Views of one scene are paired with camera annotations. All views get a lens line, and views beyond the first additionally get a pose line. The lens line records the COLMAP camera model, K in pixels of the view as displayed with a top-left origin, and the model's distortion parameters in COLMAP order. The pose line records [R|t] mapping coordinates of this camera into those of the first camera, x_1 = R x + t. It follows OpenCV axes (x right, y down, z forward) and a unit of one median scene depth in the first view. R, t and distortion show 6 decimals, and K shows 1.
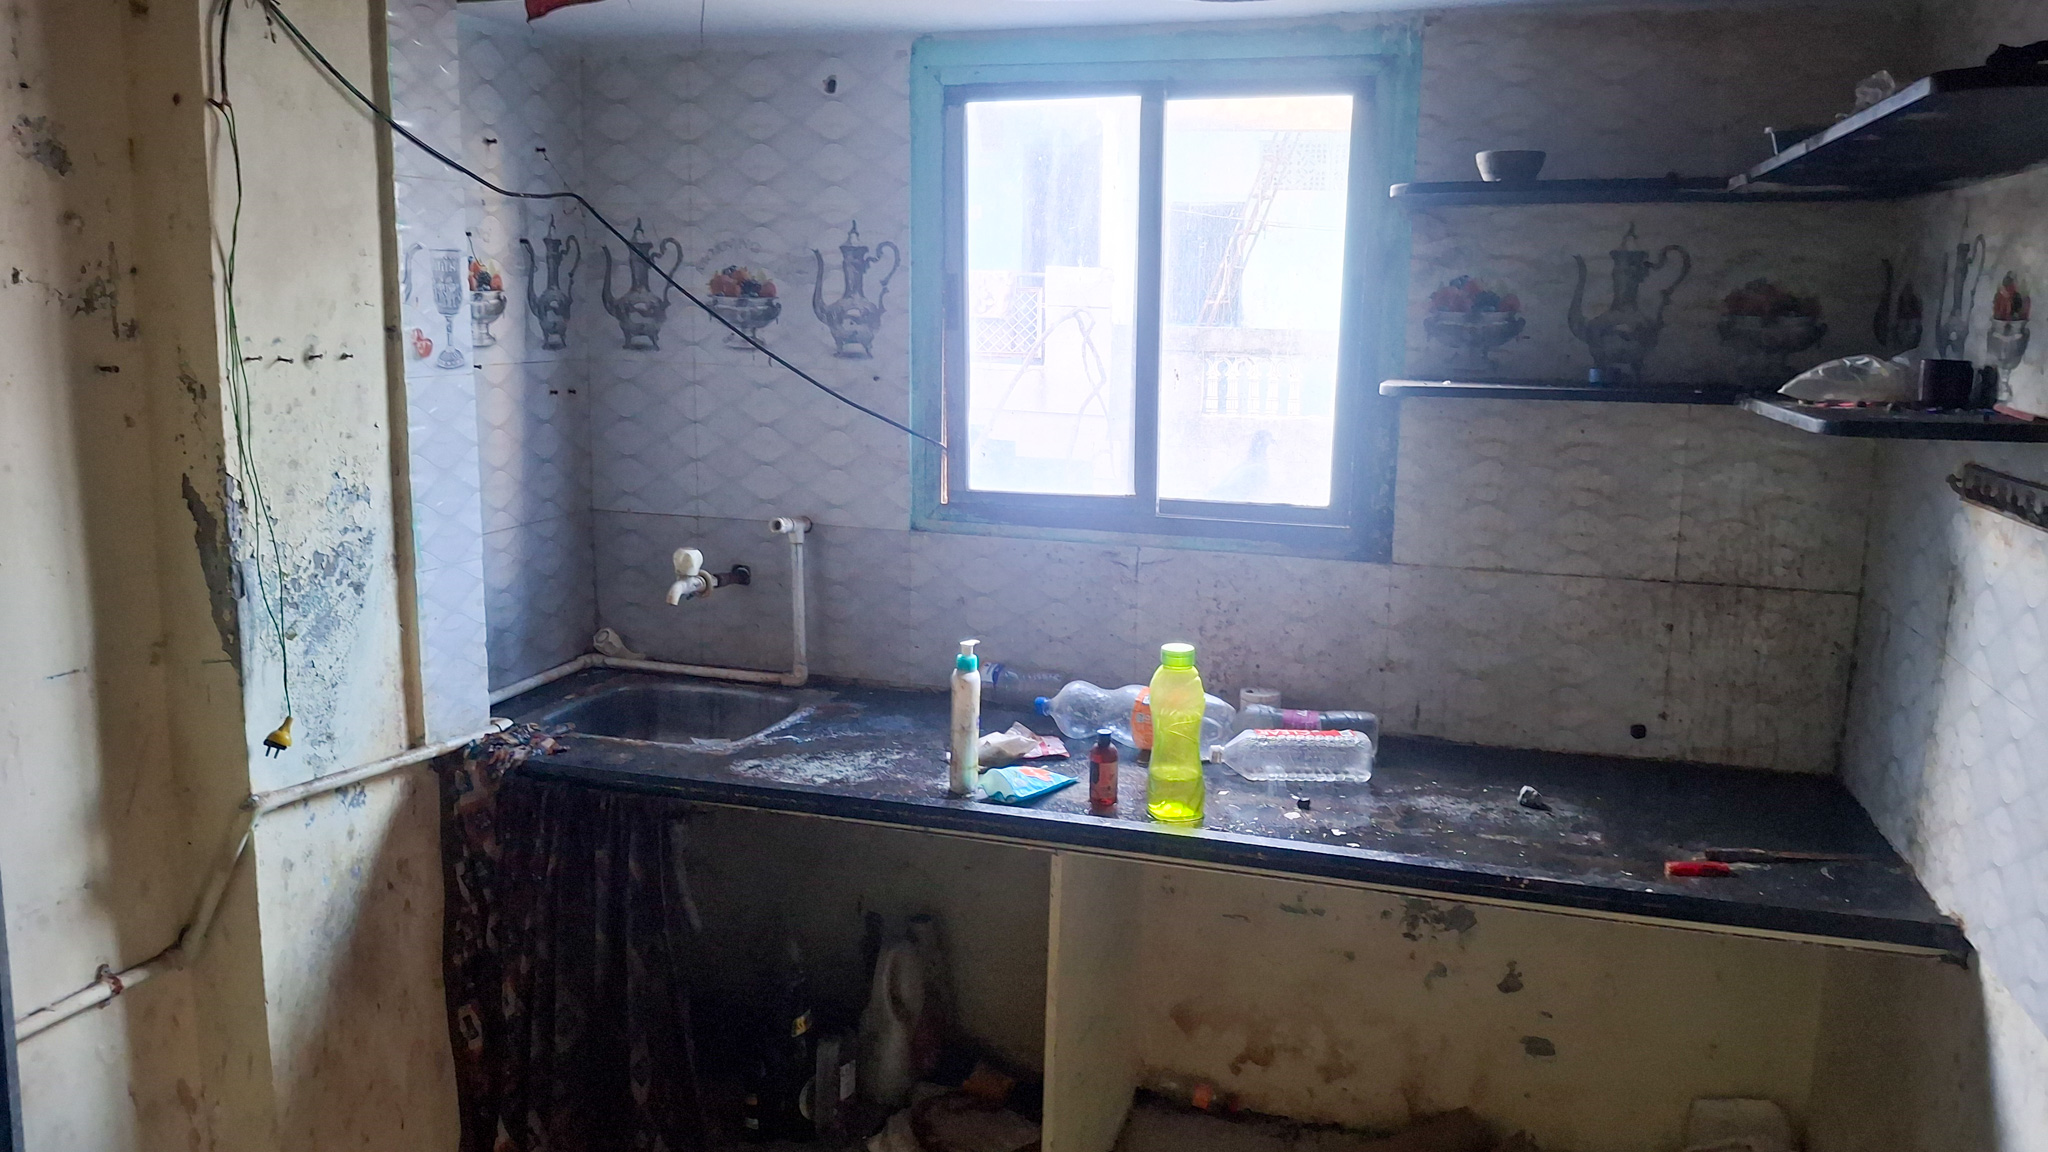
lens RADIAL K [[1596.1, 0, 1024.0], [0, 1596.1, 576.0], [0, 0, 1]] dist [-0.003712, -0.002582]
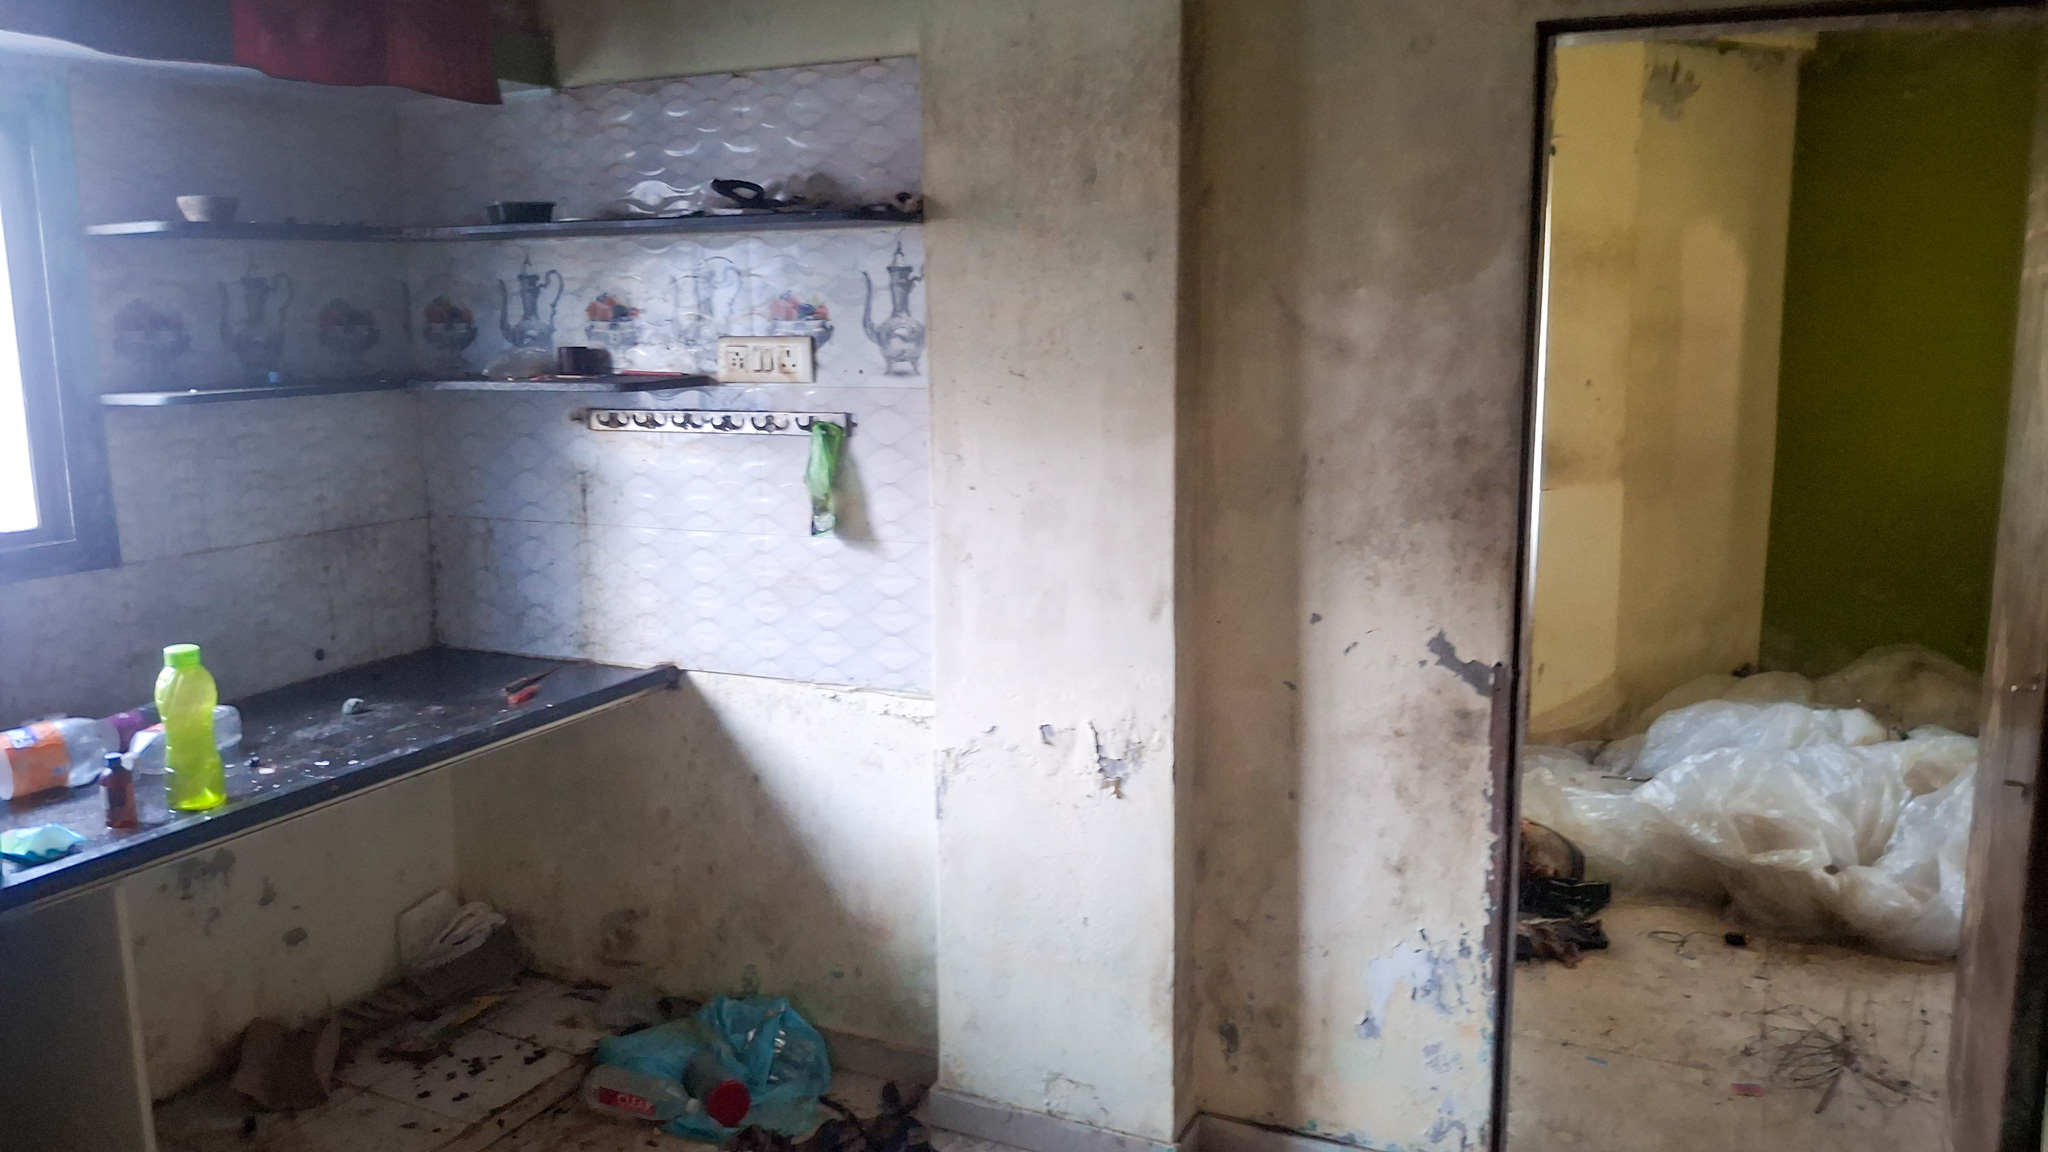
lens RADIAL K [[1509.3, 0, 1062.7], [0, 1509.3, 567.9], [0, 0, 1]] dist [0.094746, -0.141499]
pose [[0.126740, -0.184985, 0.974534, -0.736750], [0.191455, 0.968545, 0.158949, -0.051747], [-0.973284, 0.166435, 0.158170, 0.225966]]
